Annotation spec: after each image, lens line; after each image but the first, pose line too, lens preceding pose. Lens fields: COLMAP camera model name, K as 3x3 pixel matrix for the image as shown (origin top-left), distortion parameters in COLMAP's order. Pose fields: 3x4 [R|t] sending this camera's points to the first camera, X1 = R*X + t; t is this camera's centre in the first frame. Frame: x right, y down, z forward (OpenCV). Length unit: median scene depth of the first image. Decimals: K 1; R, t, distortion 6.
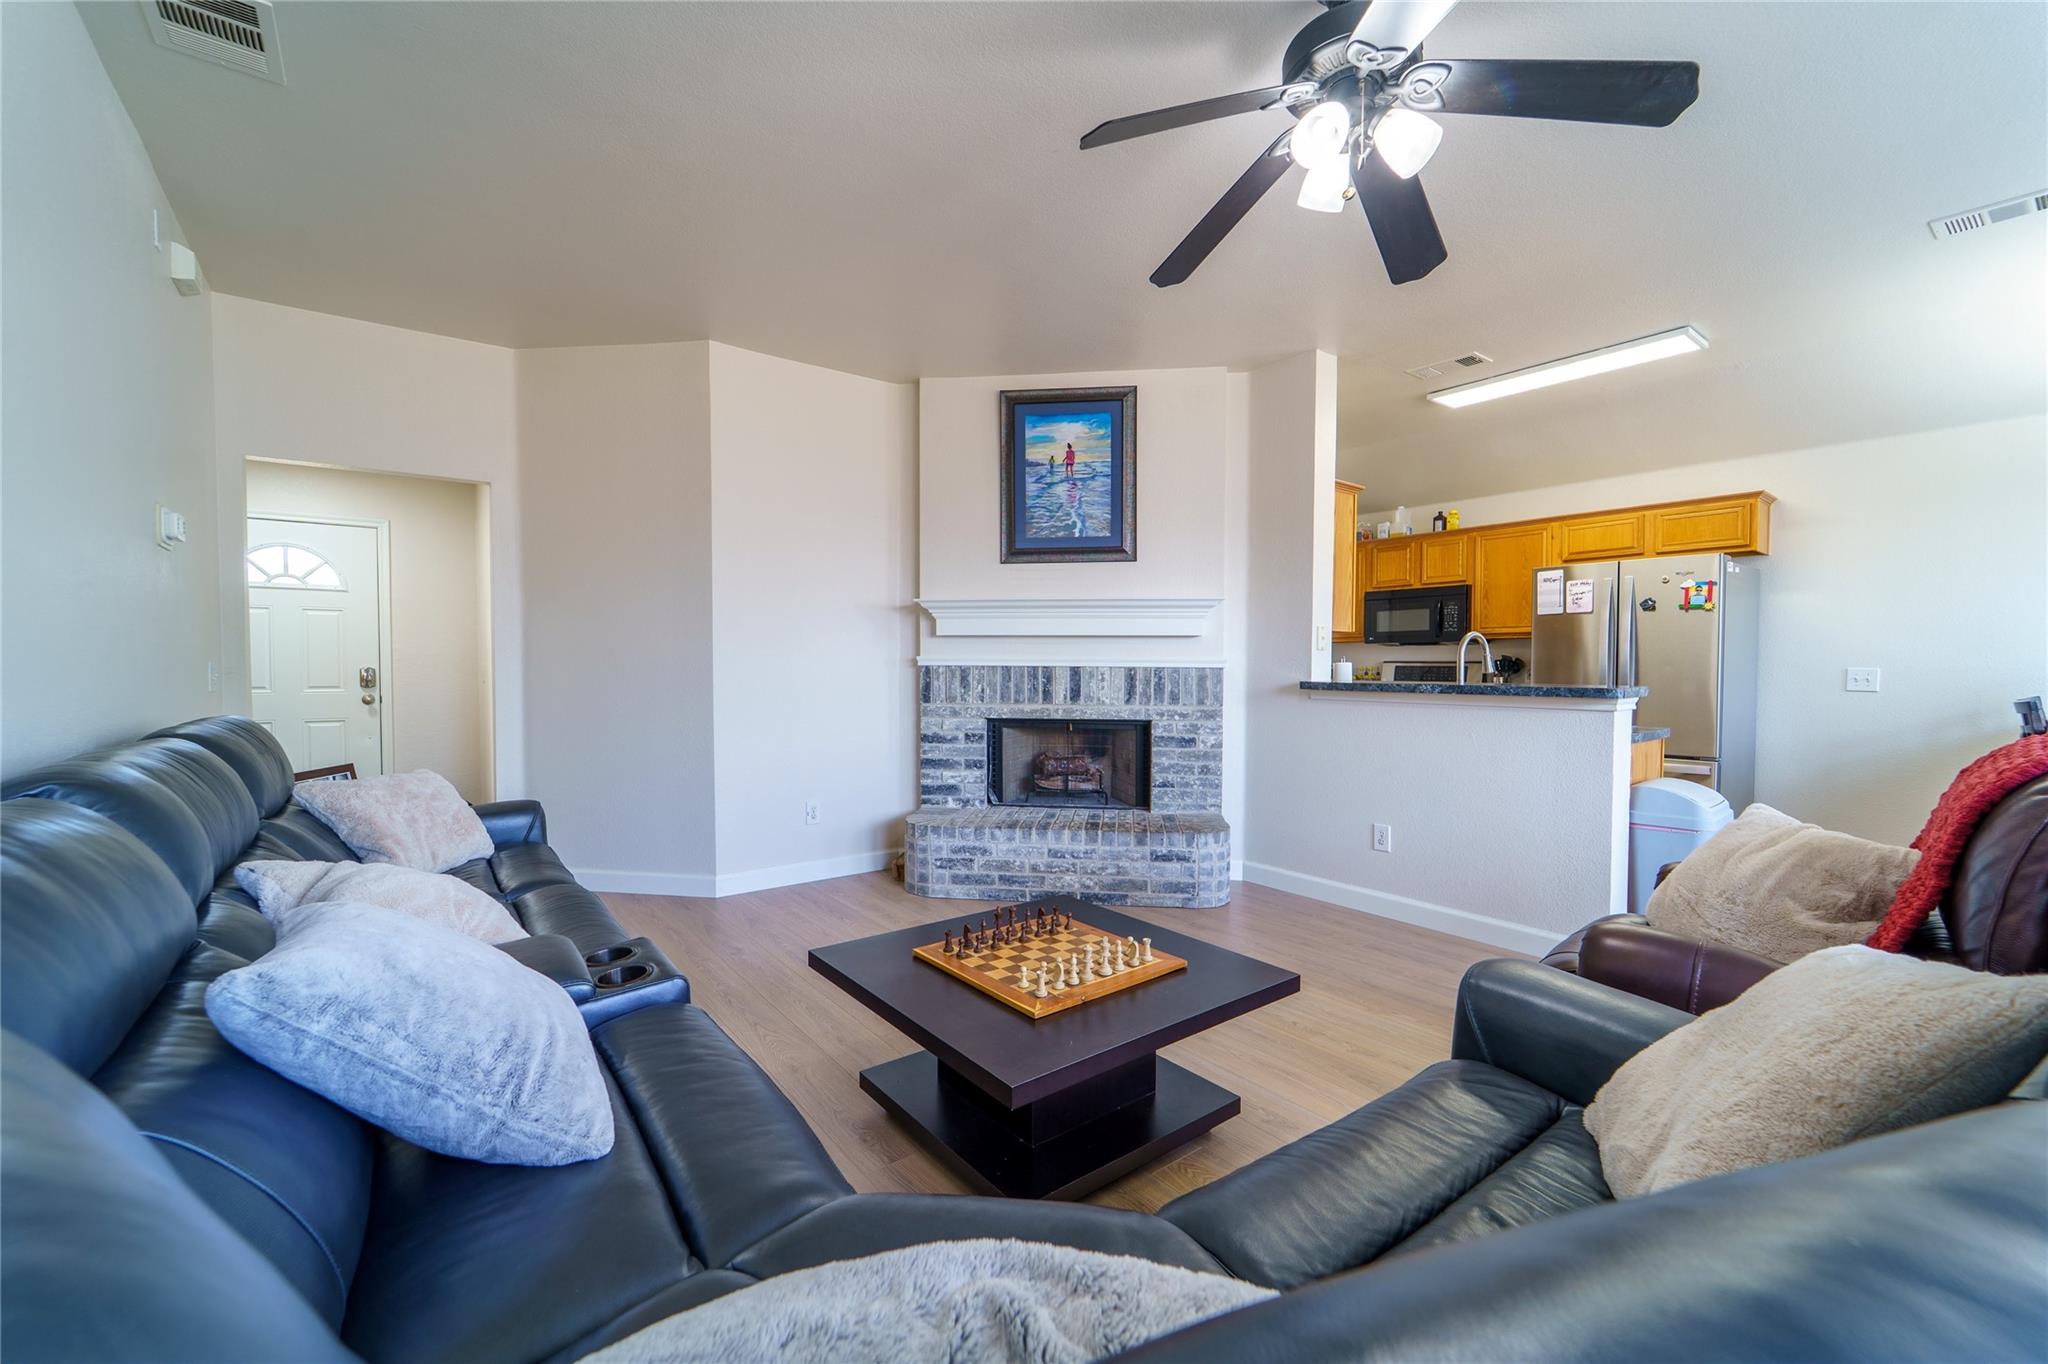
lens RADIAL K [[829.4, 0, 1027.9], [0, 829.4, 693.0], [0, 0, 1]] dist [0.002384, -0.000194]
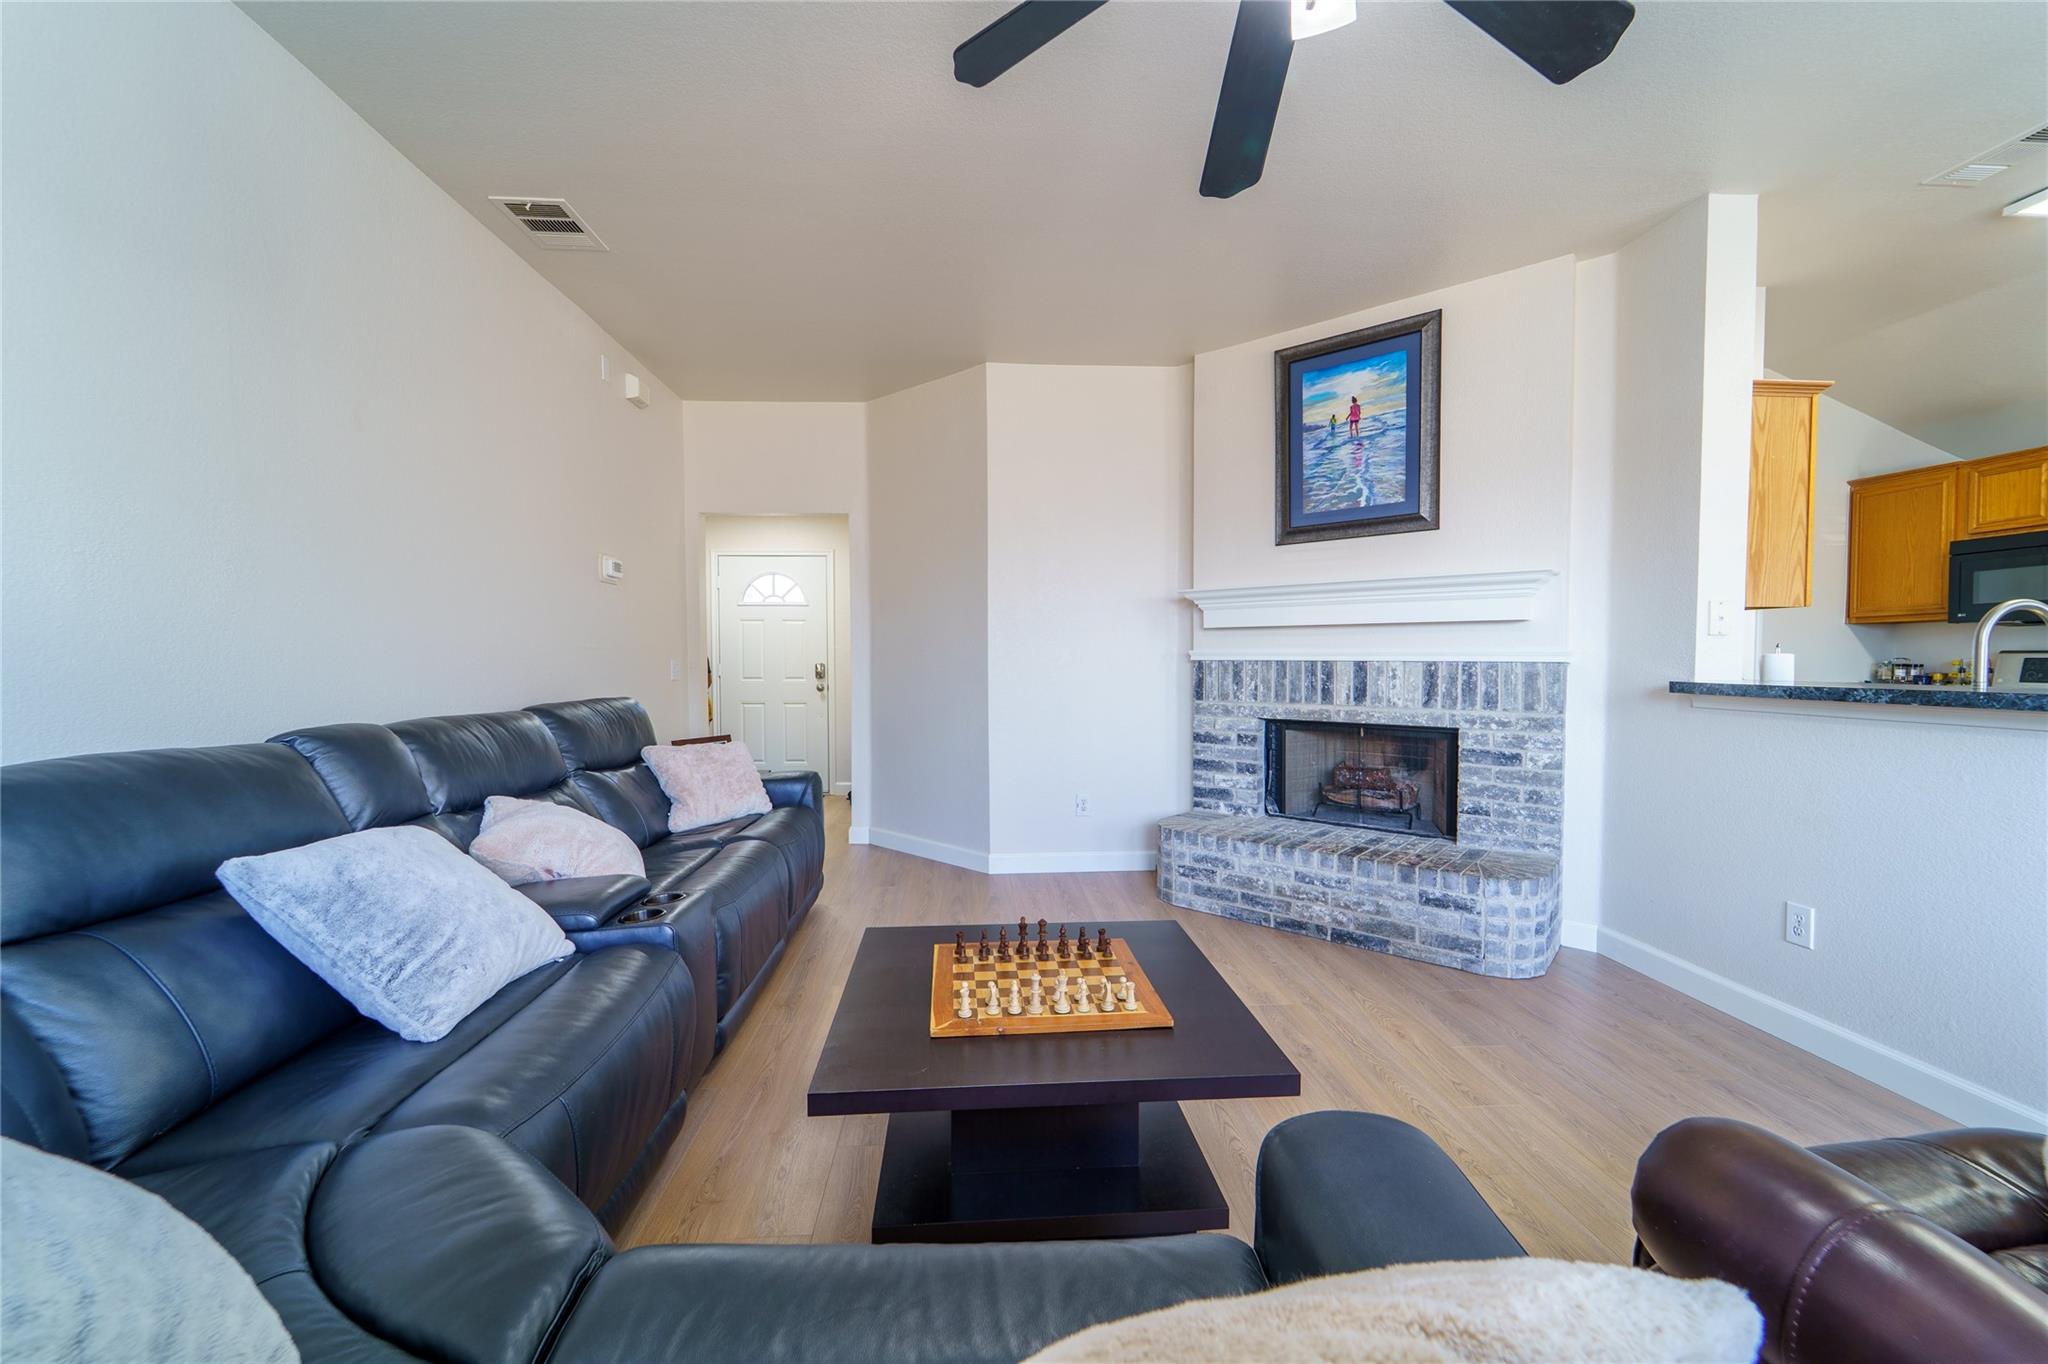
lens RADIAL K [[829.4, 0, 1027.9], [0, 829.4, 693.0], [0, 0, 1]] dist [0.002384, -0.000194]
pose [[0.831065, 0.018740, -0.555859, 0.248582], [-0.014678, 0.999823, 0.011763, -0.004316], [0.555981, -0.001617, 0.831193, 0.112360]]
